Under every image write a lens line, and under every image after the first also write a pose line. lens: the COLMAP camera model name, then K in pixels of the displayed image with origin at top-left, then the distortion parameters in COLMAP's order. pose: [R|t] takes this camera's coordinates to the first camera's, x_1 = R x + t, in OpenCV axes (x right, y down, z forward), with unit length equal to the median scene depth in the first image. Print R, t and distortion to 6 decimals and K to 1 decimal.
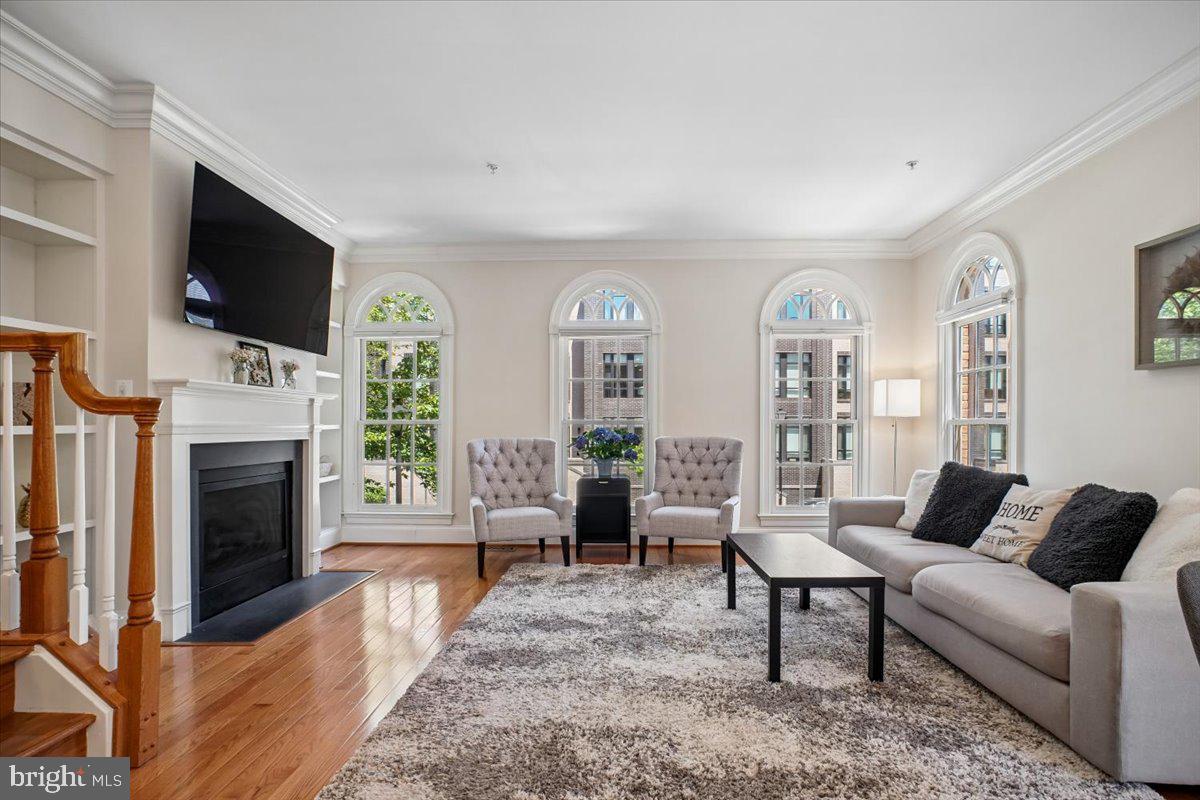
lens RADIAL K [[583.7, 0, 611.4], [0, 583.7, 424.2], [0, 0, 1]] dist [-0.043214, 0.024377]
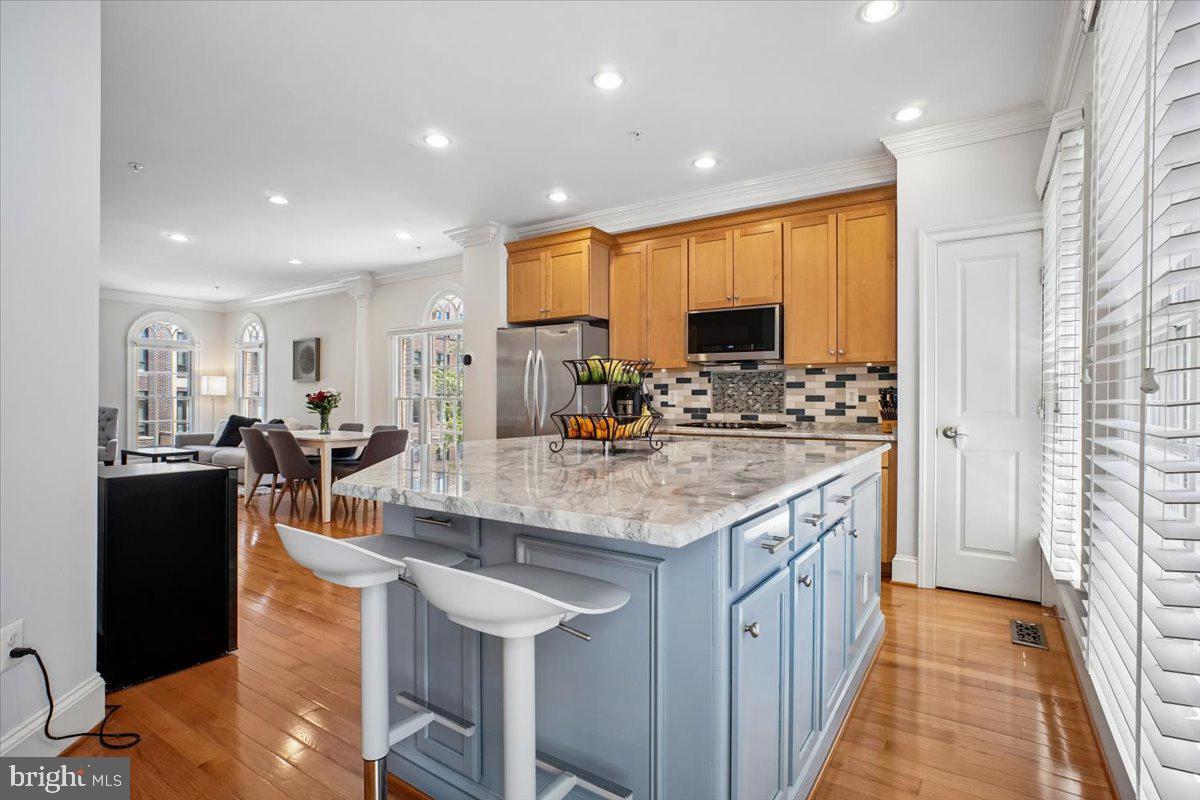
lens RADIAL K [[578.8, 0, 600.9], [0, 578.8, 407.8], [0, 0, 1]] dist [-0.044274, 0.022356]
pose [[0.529406, -0.010316, 0.848306, -0.593248], [-0.003853, 0.999887, 0.014564, -0.004758], [-0.848360, -0.010979, 0.529306, -1.498262]]
